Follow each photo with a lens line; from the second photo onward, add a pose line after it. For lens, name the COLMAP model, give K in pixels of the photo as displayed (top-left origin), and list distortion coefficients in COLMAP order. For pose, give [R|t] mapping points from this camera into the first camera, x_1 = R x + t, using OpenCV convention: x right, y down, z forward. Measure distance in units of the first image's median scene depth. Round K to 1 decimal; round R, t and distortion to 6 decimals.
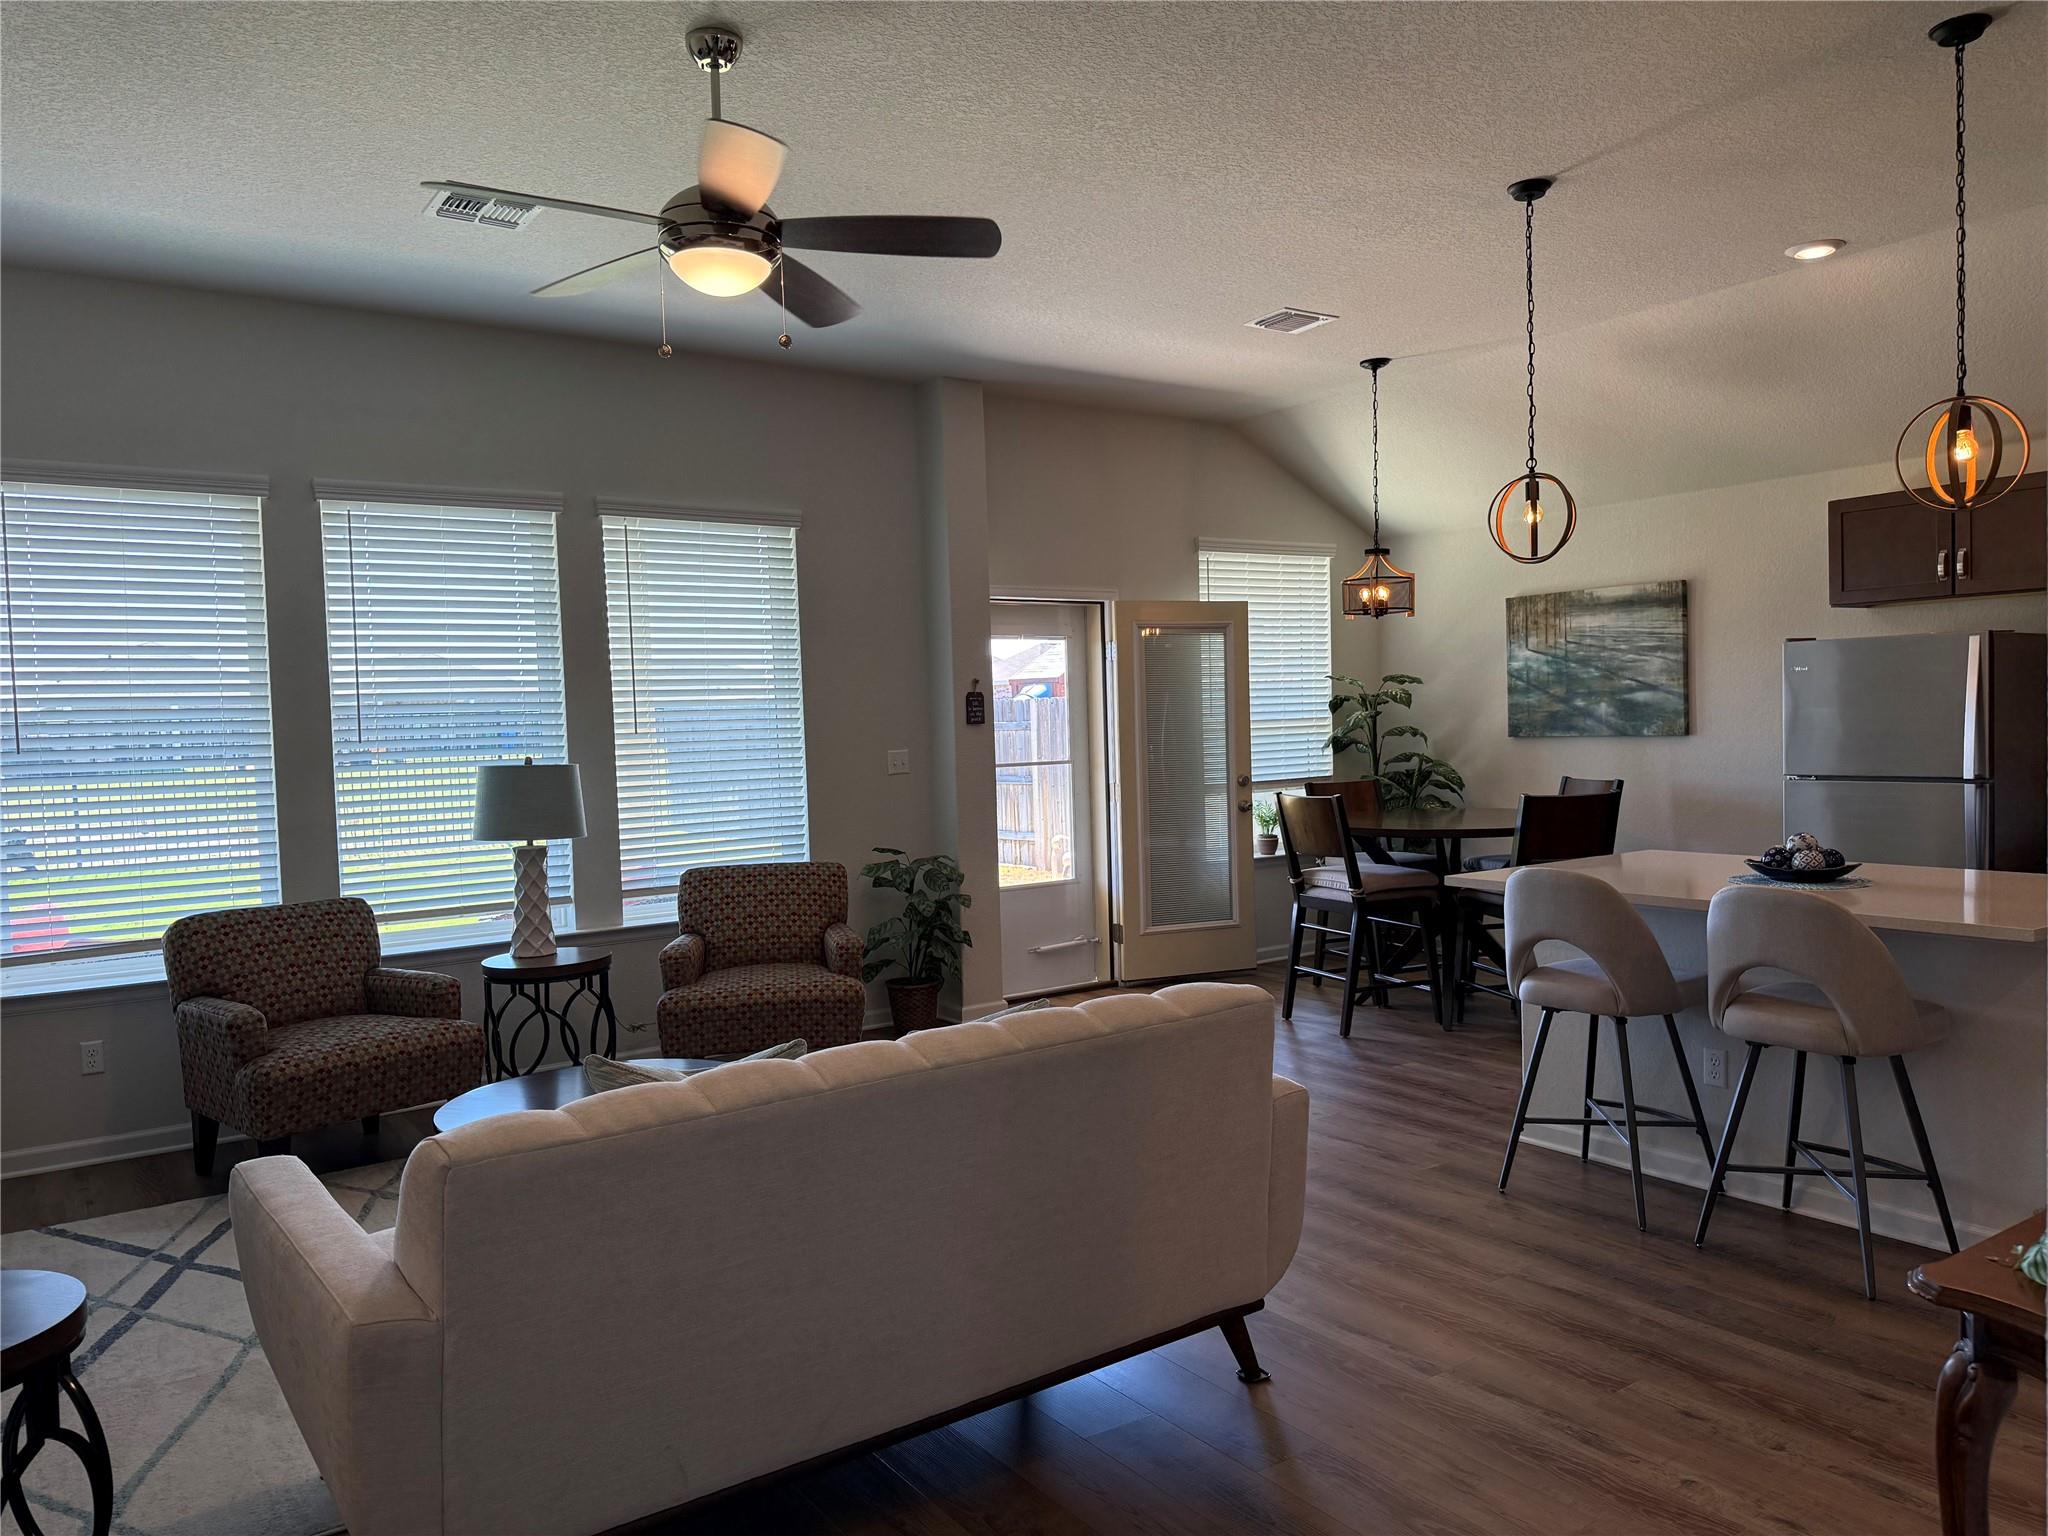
lens RADIAL K [[1445.3, 0, 1034.6], [0, 1445.3, 778.8], [0, 0, 1]] dist [0.126063, -0.179292]
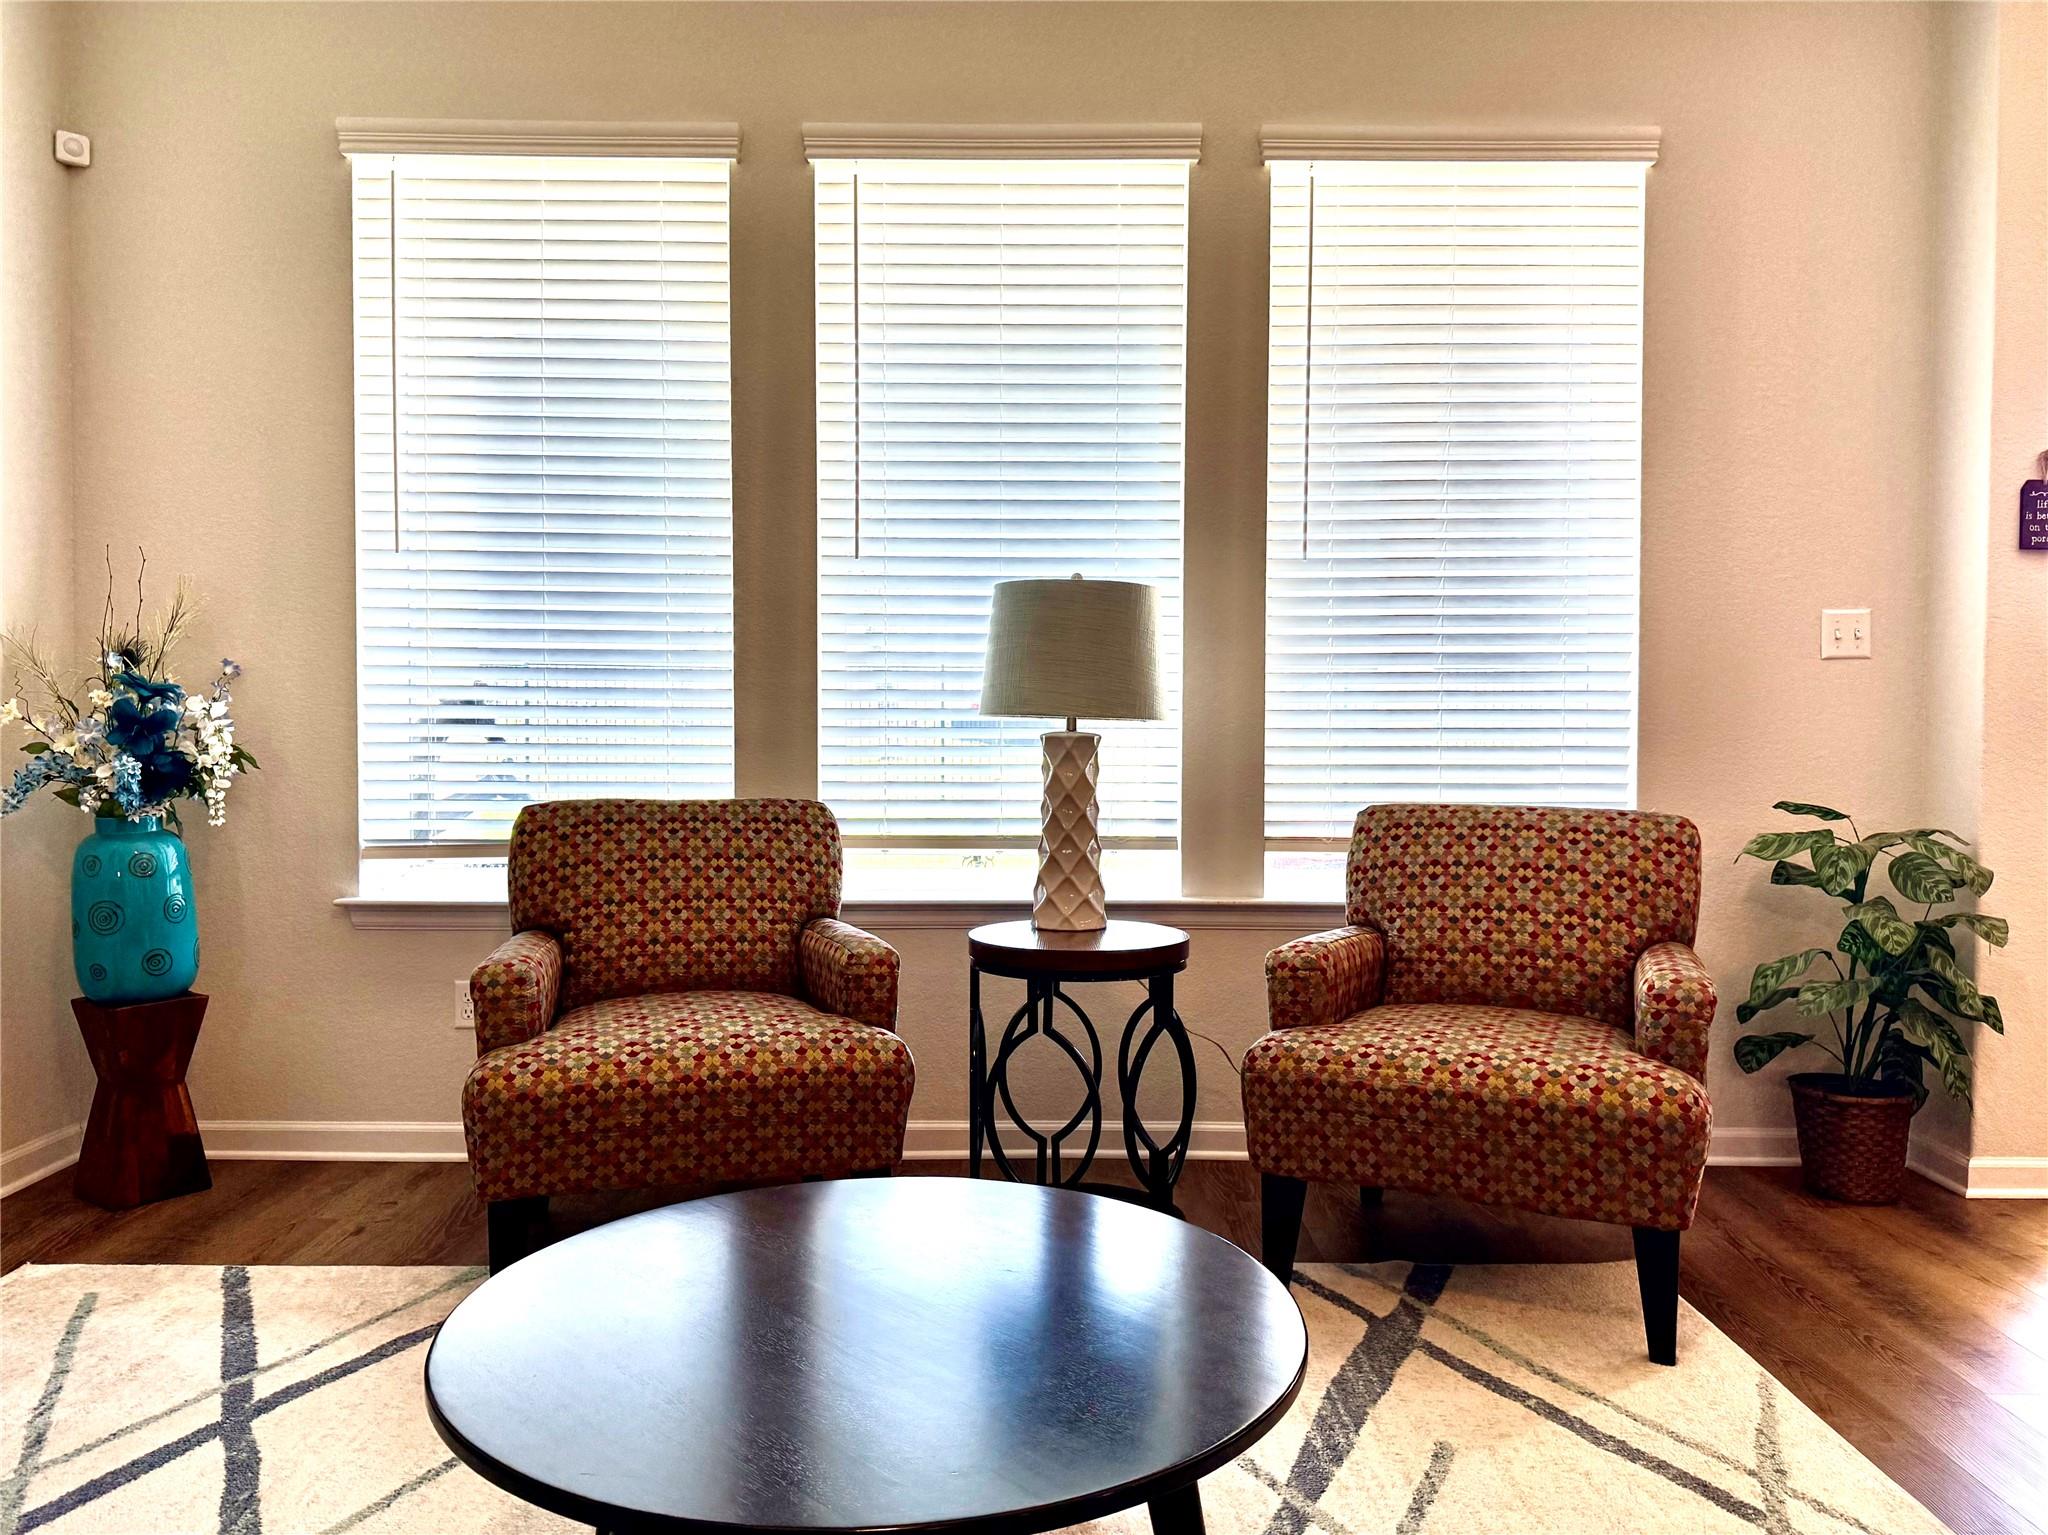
lens RADIAL K [[1445.3, 0, 1034.6], [0, 1445.3, 778.3], [0, 0, 1]] dist [0.126063, -0.179292]
pose [[0.817652, 0.052920, -0.573276, -0.034048], [-0.053856, 0.998431, 0.015353, 0.050771], [0.573189, 0.018321, 0.819219, 0.497435]]
